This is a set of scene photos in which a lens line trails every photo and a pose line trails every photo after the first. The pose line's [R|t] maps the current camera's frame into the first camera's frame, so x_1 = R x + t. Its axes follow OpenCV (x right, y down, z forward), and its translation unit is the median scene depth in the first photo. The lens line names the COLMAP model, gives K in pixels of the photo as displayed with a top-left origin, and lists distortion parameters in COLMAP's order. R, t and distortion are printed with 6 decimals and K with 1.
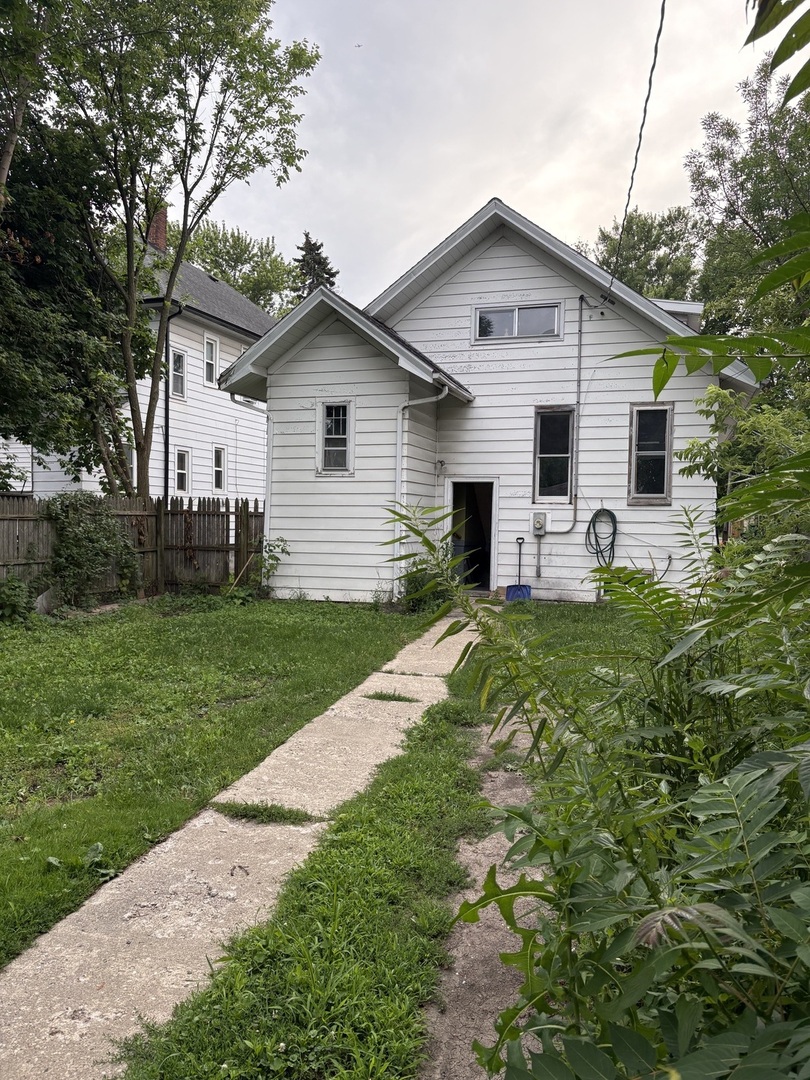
lens RADIAL K [[810.5, 0, 405.9], [0, 810.5, 559.7], [0, 0, 1]] dist [0.032045, -0.090330]
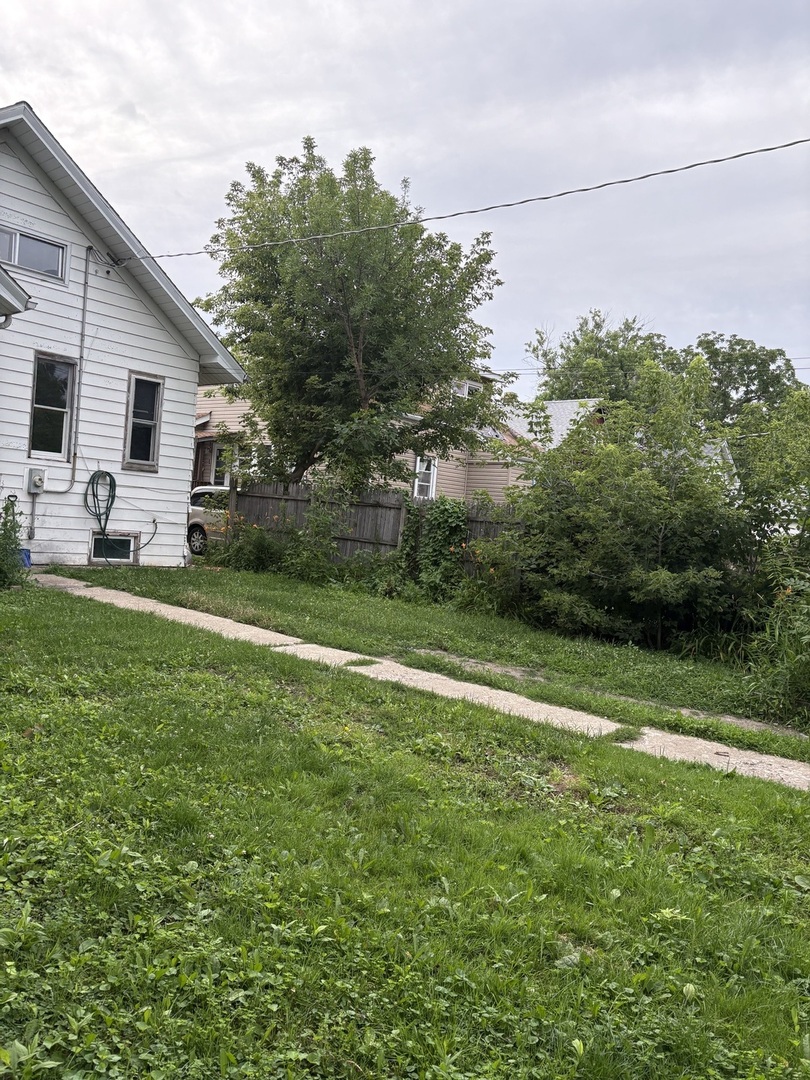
lens RADIAL K [[805.6, 0, 401.2], [0, 805.6, 541.6], [0, 0, 1]] dist [0.040313, -0.054384]
pose [[0.396288, -0.011628, 0.918053, -0.515313], [-0.031192, 0.999172, 0.026120, -0.013155], [-0.917596, -0.038987, 0.395597, 0.266012]]
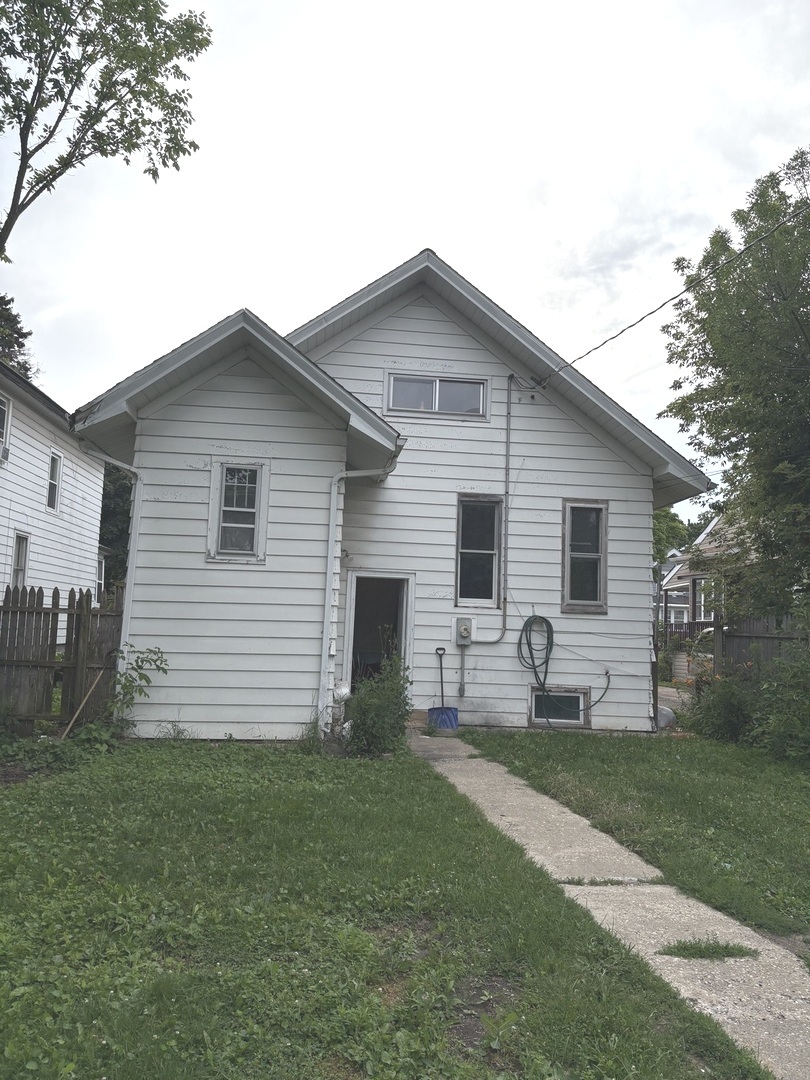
lens RADIAL K [[805.6, 0, 401.2], [0, 805.6, 541.6], [0, 0, 1]] dist [0.040313, -0.054384]
pose [[0.909773, 0.060094, 0.410734, -0.242735], [-0.000327, 0.989569, -0.144057, -0.016774], [-0.415106, 0.130925, 0.900303, 0.272706]]
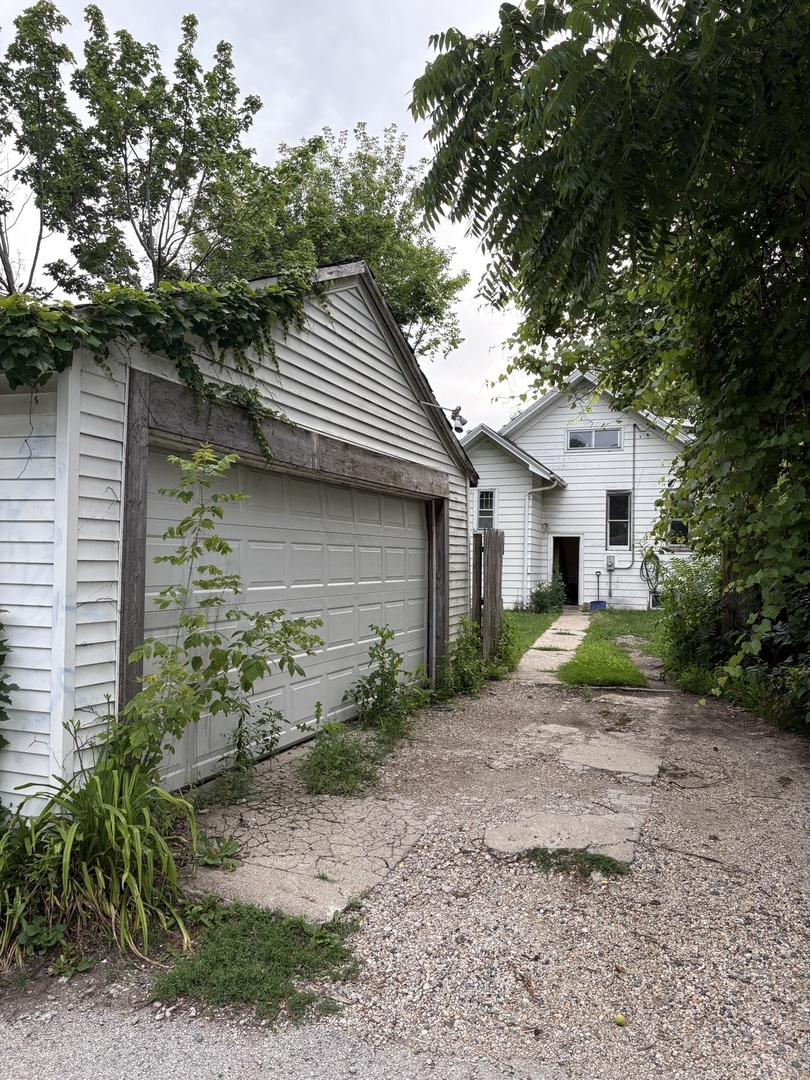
lens RADIAL K [[805.6, 0, 401.2], [0, 805.6, 541.6], [0, 0, 1]] dist [0.040313, -0.054384]
pose [[0.999064, -0.000071, -0.043247, -0.181518], [-0.003597, 0.996397, -0.084740, 0.051229], [0.043097, 0.084816, 0.995464, -0.617196]]
